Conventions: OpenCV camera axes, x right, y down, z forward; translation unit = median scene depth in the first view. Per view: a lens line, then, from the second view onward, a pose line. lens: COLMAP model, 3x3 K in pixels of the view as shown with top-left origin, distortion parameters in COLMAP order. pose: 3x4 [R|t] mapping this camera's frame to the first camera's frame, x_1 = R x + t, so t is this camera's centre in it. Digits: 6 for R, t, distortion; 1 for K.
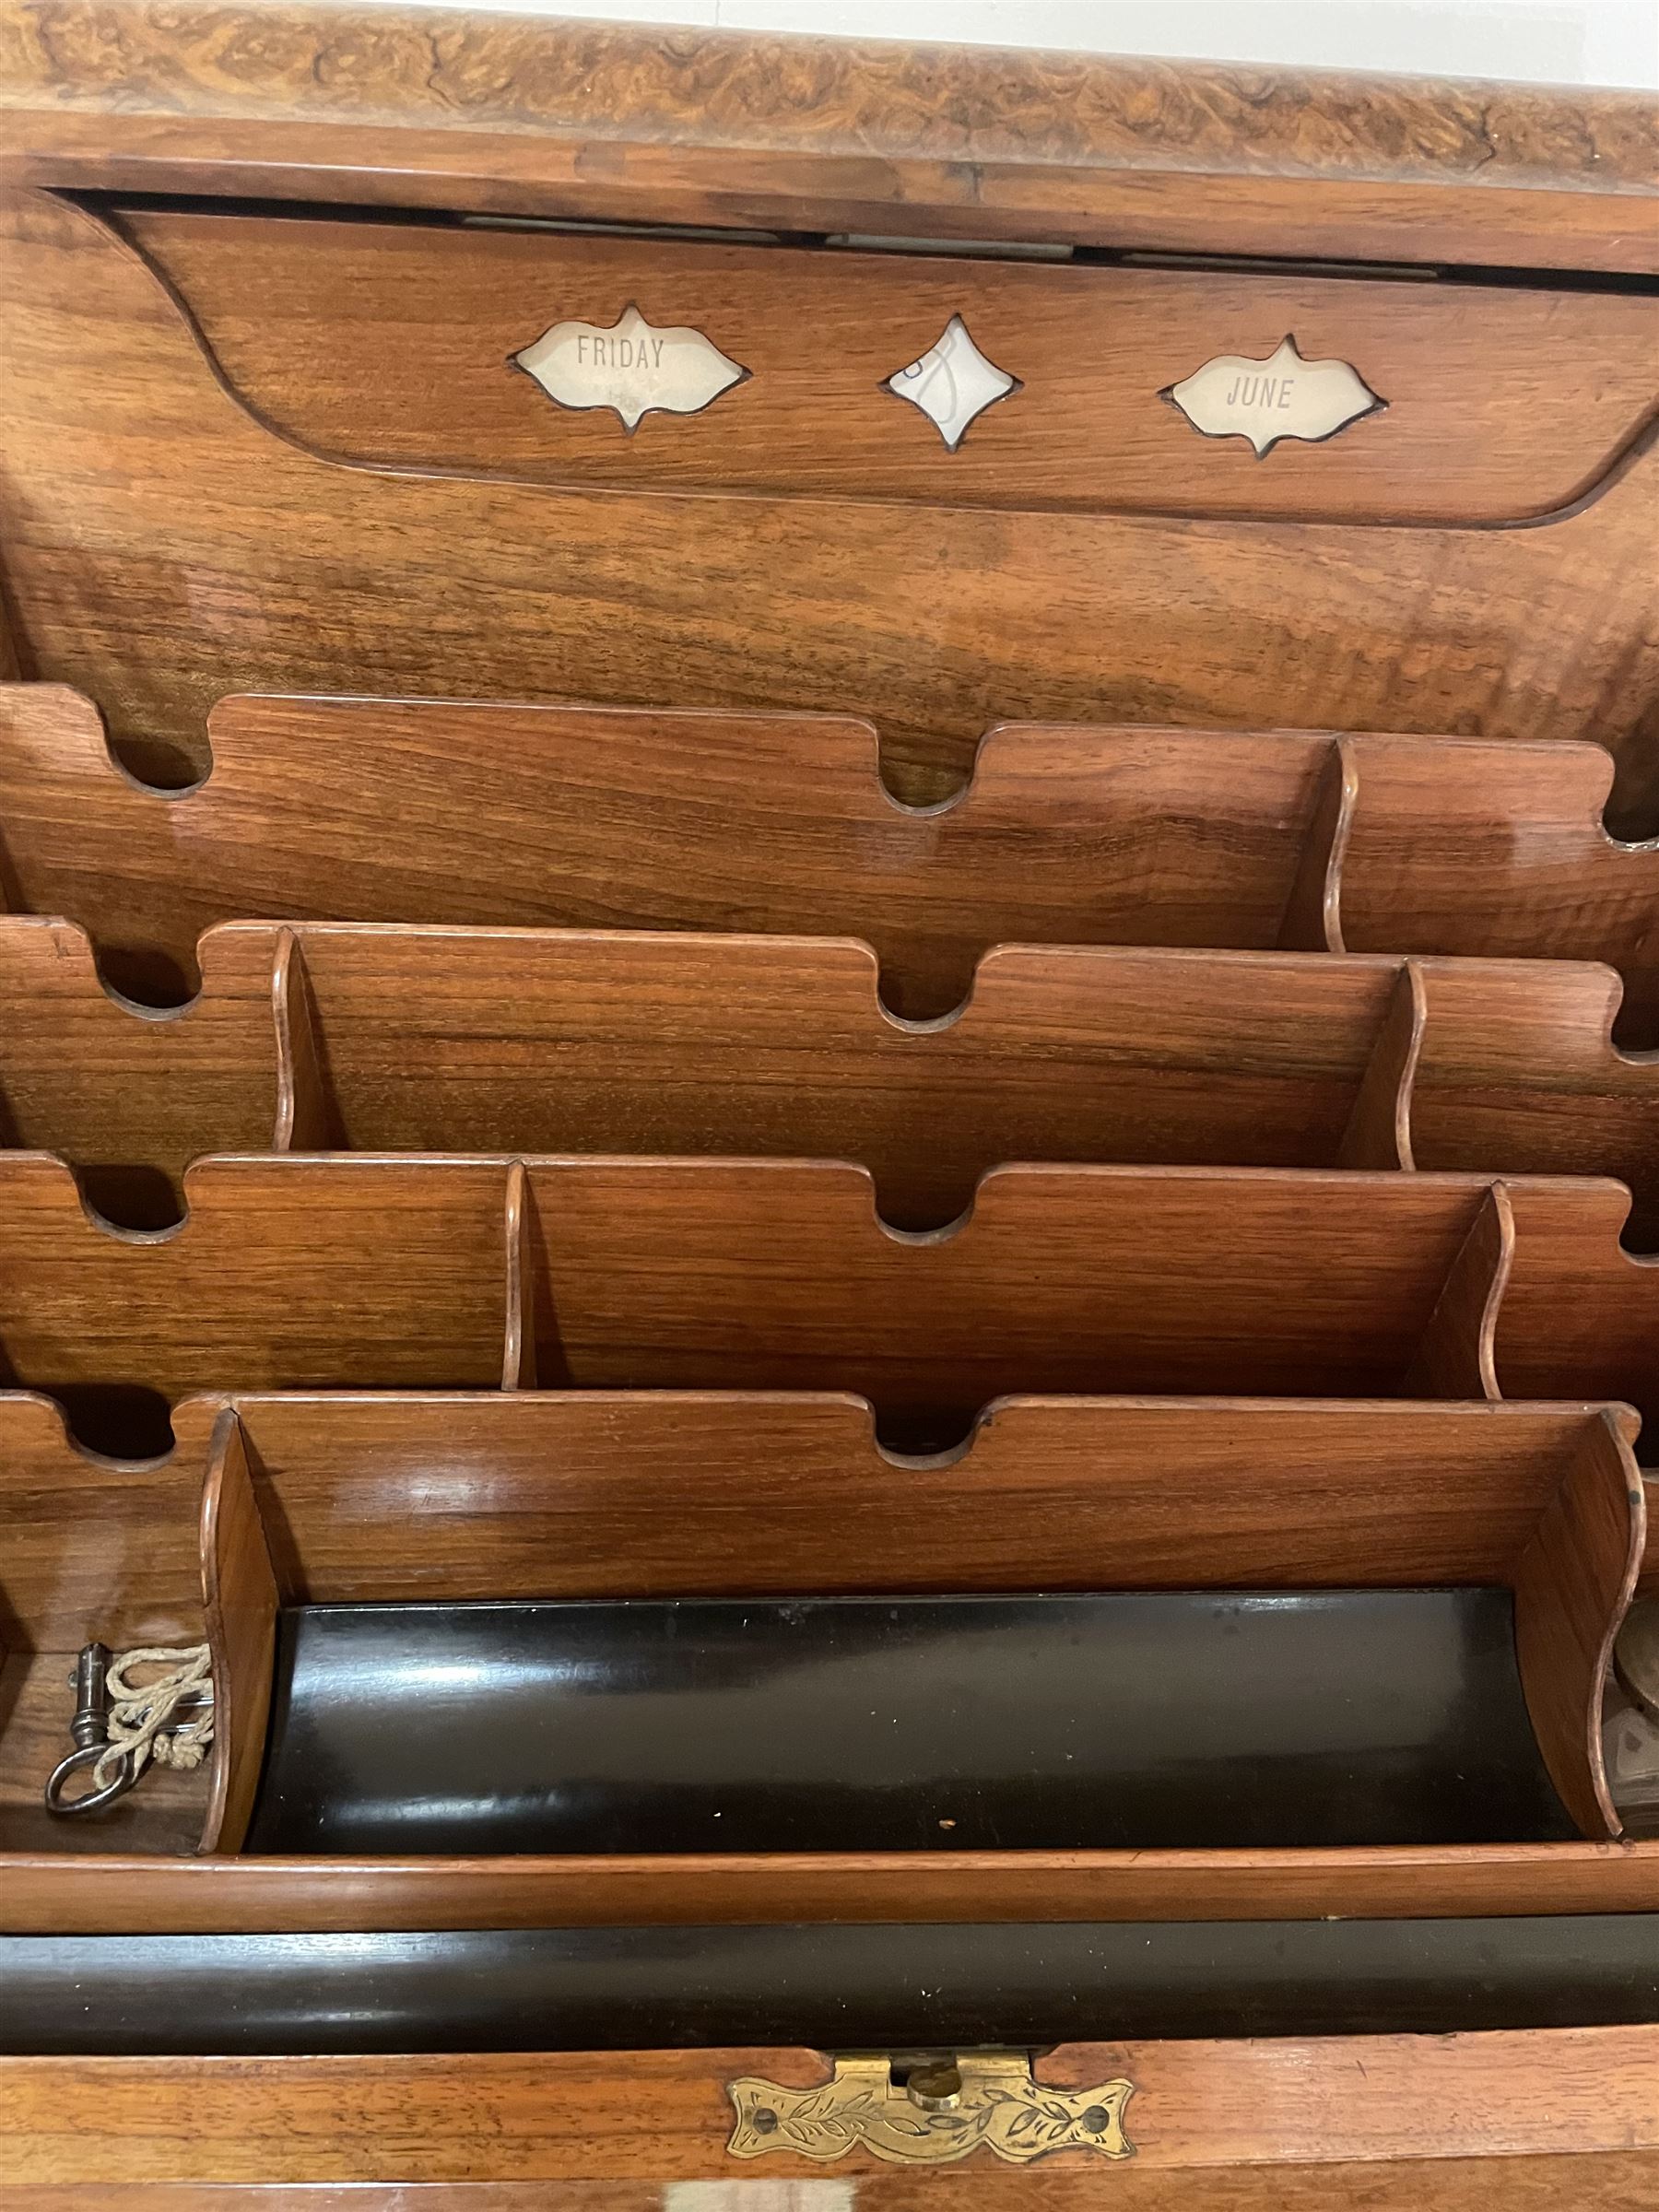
lens RADIAL K [[1688.0, 0, 810.7], [0, 1688.0, 1088.4], [0, 0, 1]] dist [0.075353, -0.107887]
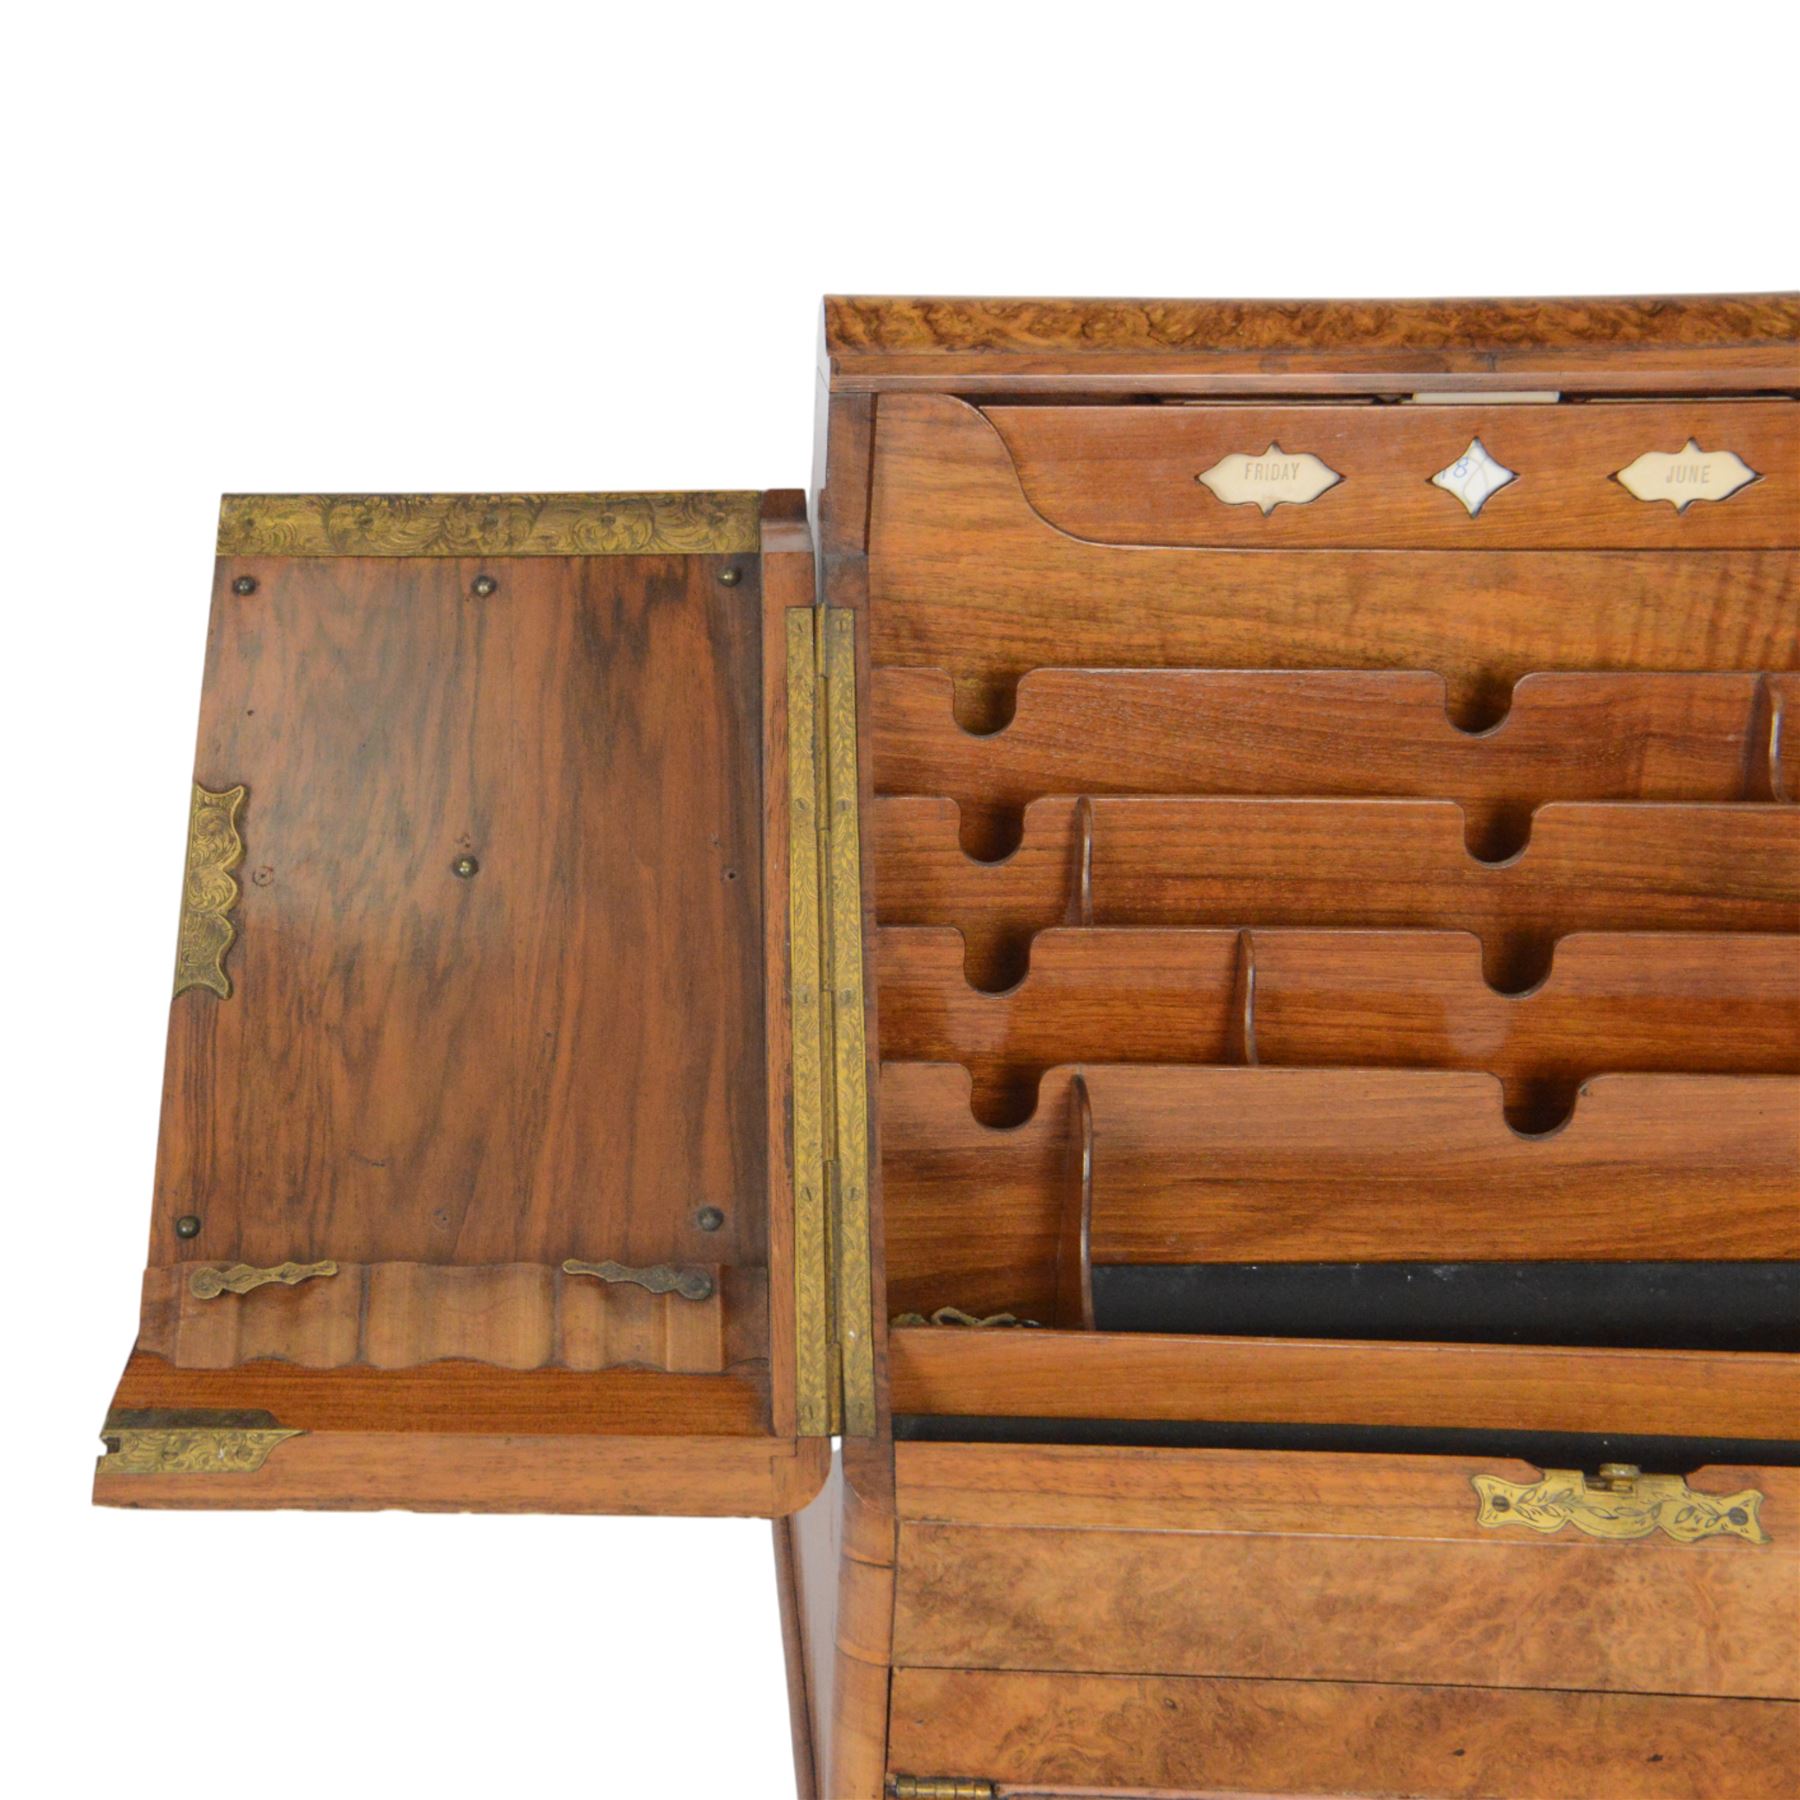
lens RADIAL K [[2808.5, 0, 505.4], [0, 2808.5, 907.5], [0, 0, 1]] dist [0.082925, 0.000000]
pose [[0.994510, -0.034375, -0.098835, -0.577331], [-0.002671, 0.935857, -0.352369, 0.917662], [0.104608, 0.350698, 0.930628, -1.454320]]
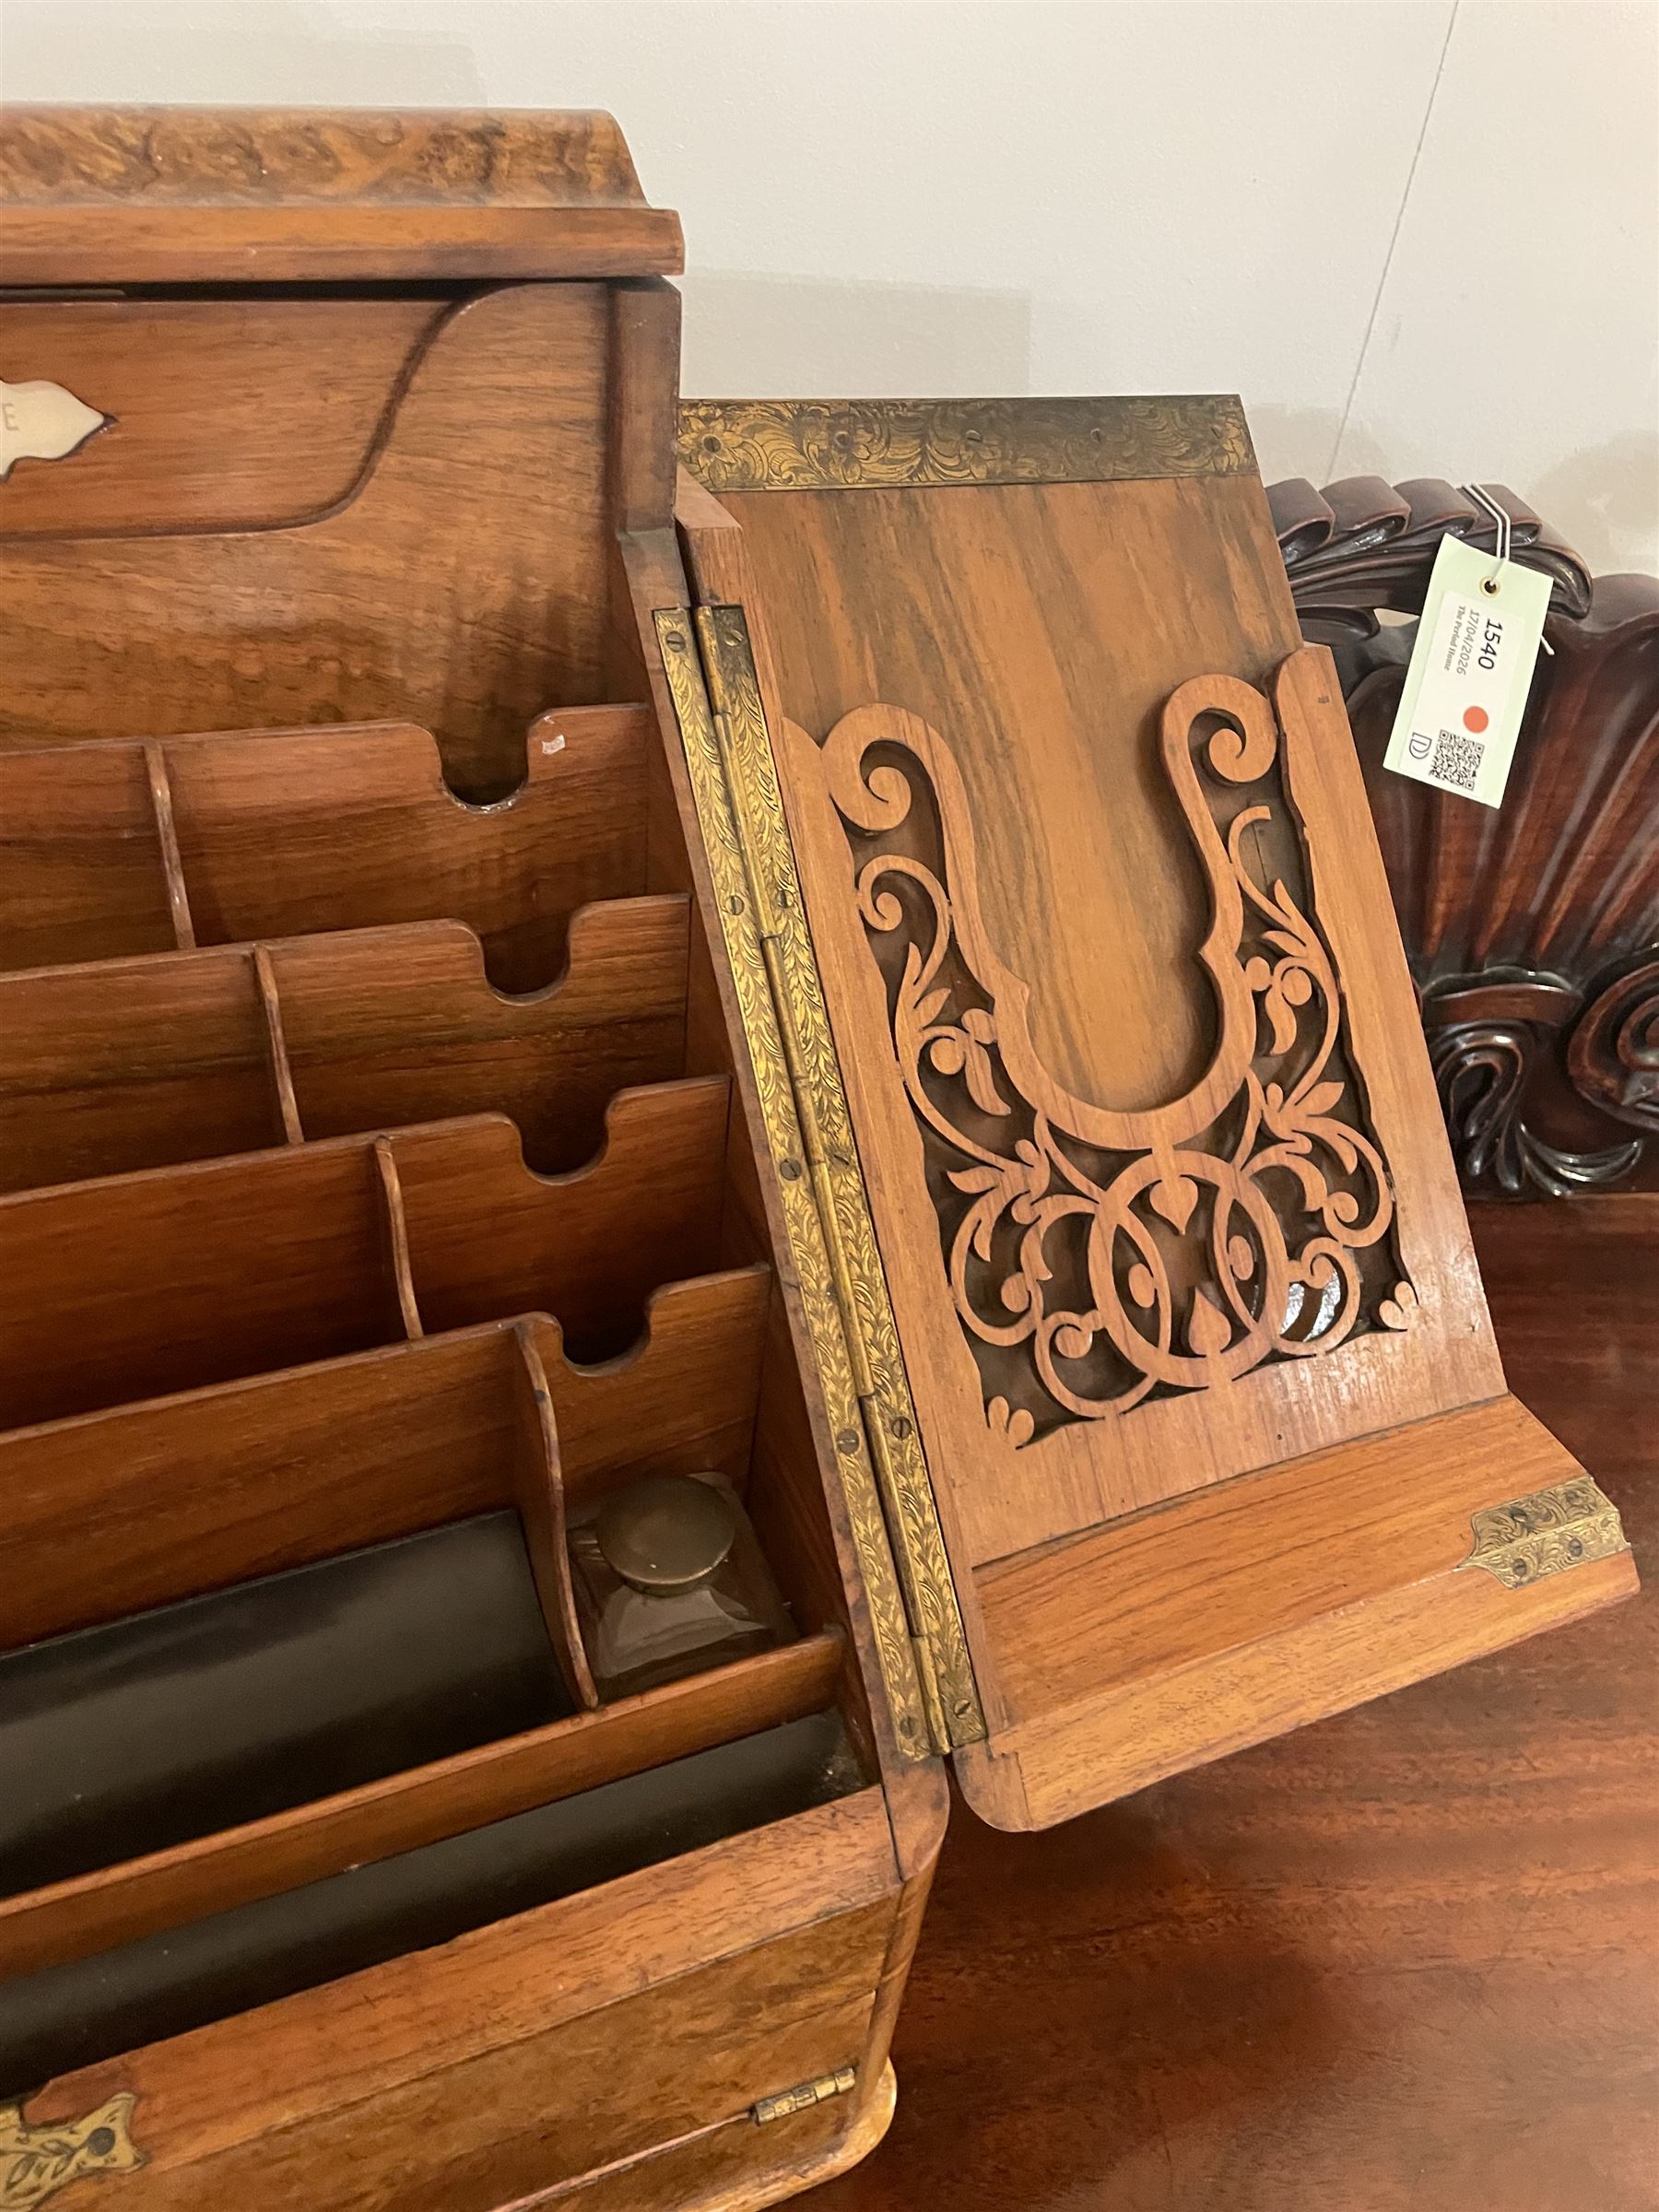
lens RADIAL K [[1706.9, 0, 848.6], [0, 1706.9, 1091.0], [0, 0, 1]] dist [0.057816, -0.086119]
pose [[0.932618, -0.193224, 0.304776, 0.362605], [0.198376, 0.980022, 0.014287, 0.070729], [-0.301447, 0.047136, 0.952317, -0.105496]]
